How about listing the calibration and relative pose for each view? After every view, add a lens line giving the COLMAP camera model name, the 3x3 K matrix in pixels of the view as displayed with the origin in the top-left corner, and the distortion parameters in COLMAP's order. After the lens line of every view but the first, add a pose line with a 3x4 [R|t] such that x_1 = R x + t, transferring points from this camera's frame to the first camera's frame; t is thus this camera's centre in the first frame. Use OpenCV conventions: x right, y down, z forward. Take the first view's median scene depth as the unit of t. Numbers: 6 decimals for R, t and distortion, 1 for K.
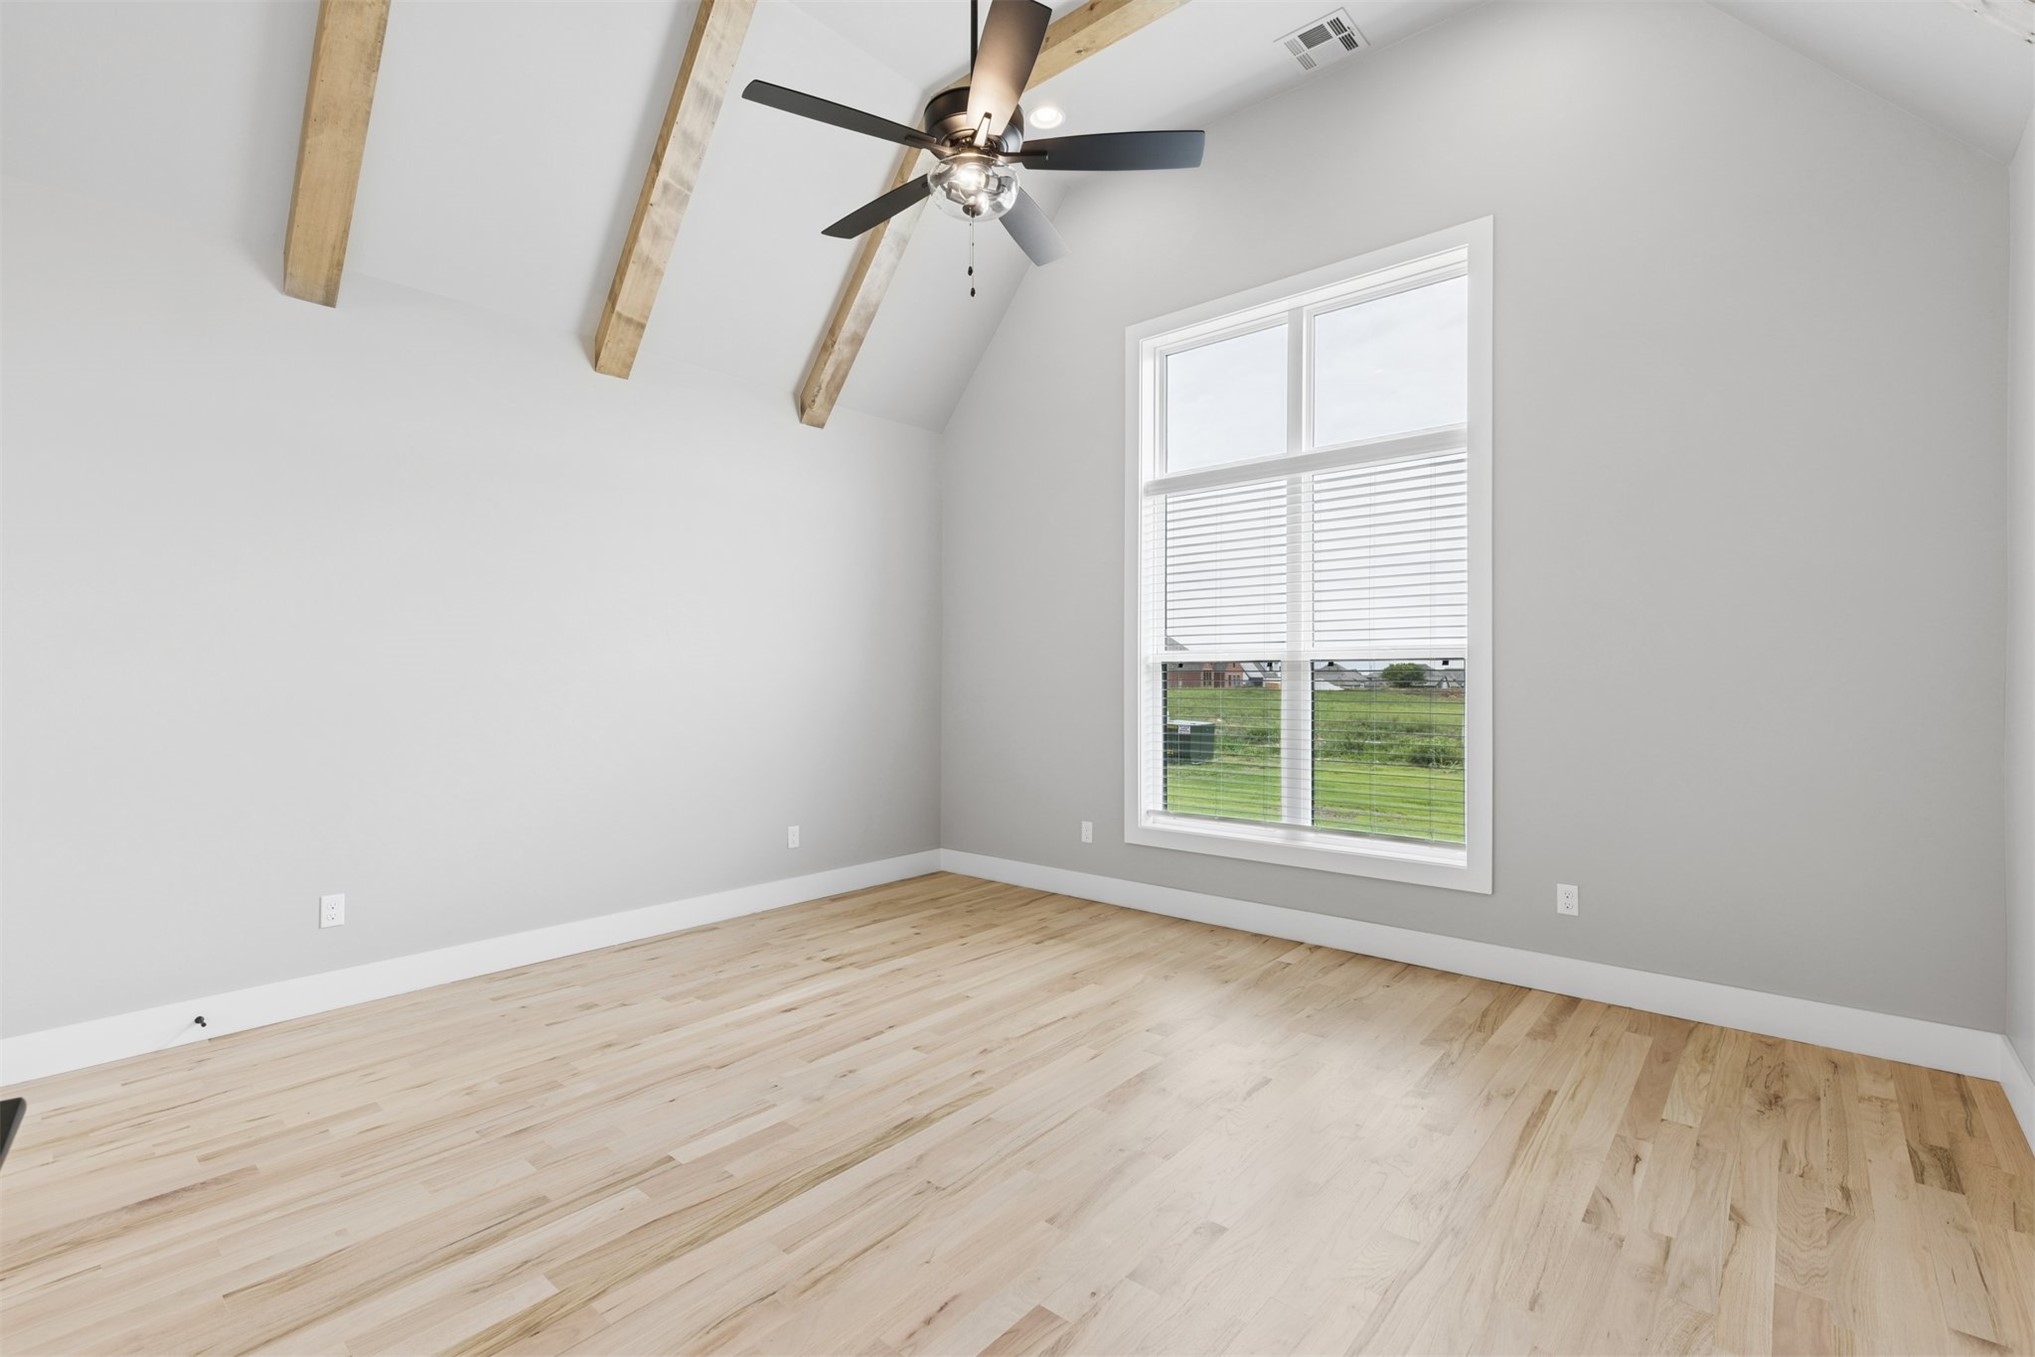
lens RADIAL K [[920.6, 0, 1017.1], [0, 920.6, 676.8], [0, 0, 1]] dist [0.005943, 0.000829]
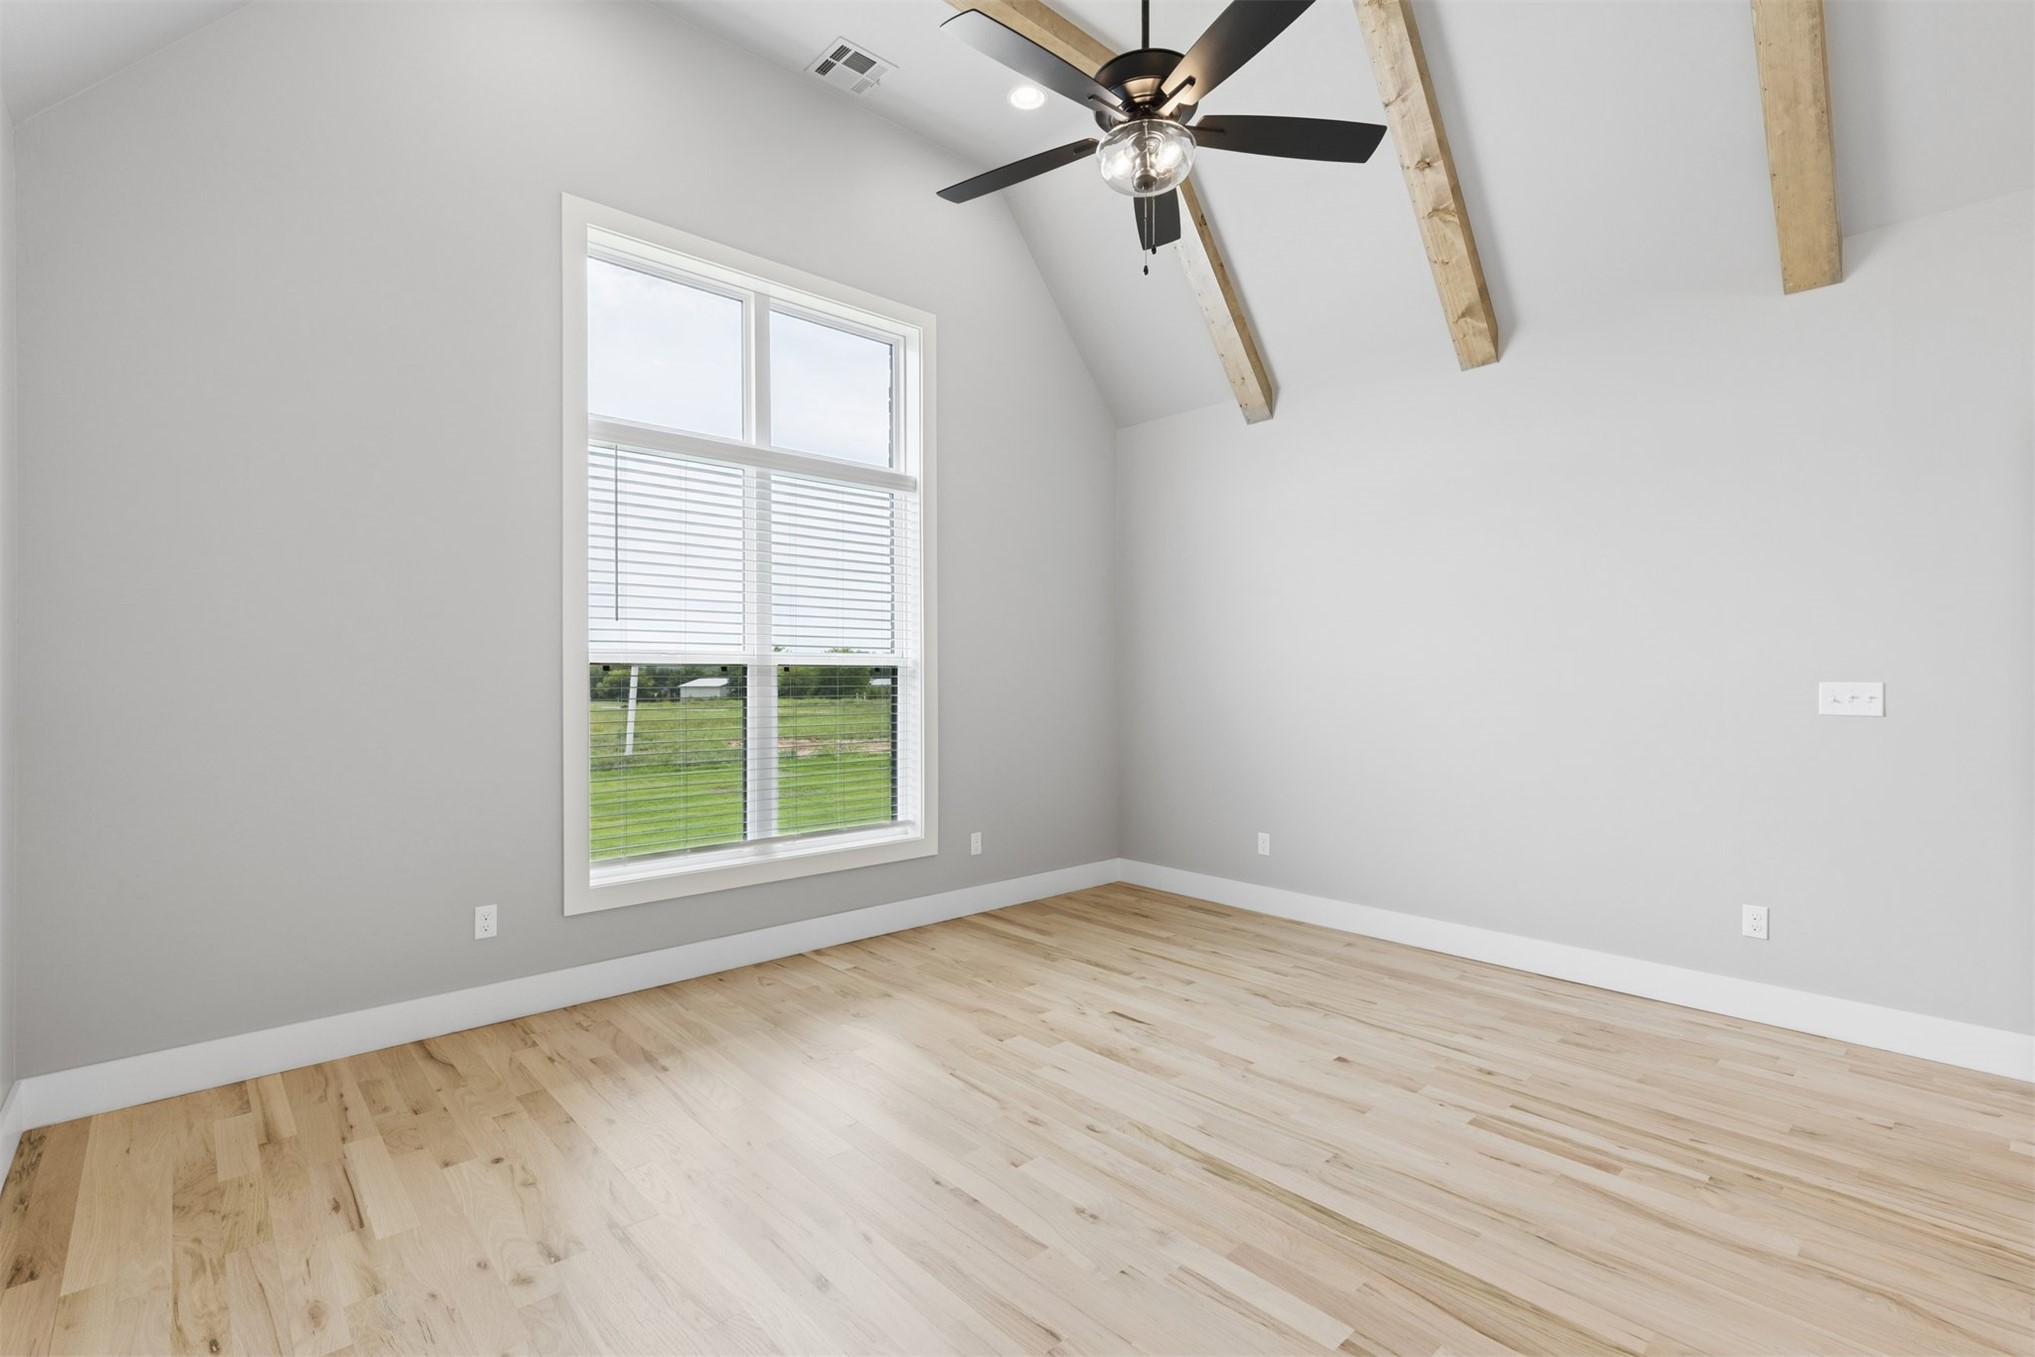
lens RADIAL K [[920.6, 0, 1017.8], [0, 920.6, 677.8], [0, 0, 1]] dist [0.005943, 0.000829]
pose [[0.114983, -0.000064, 0.993367, -0.666752], [0.002416, 0.999997, -0.000216, -0.003823], [-0.993364, 0.002425, 0.114983, 0.690298]]
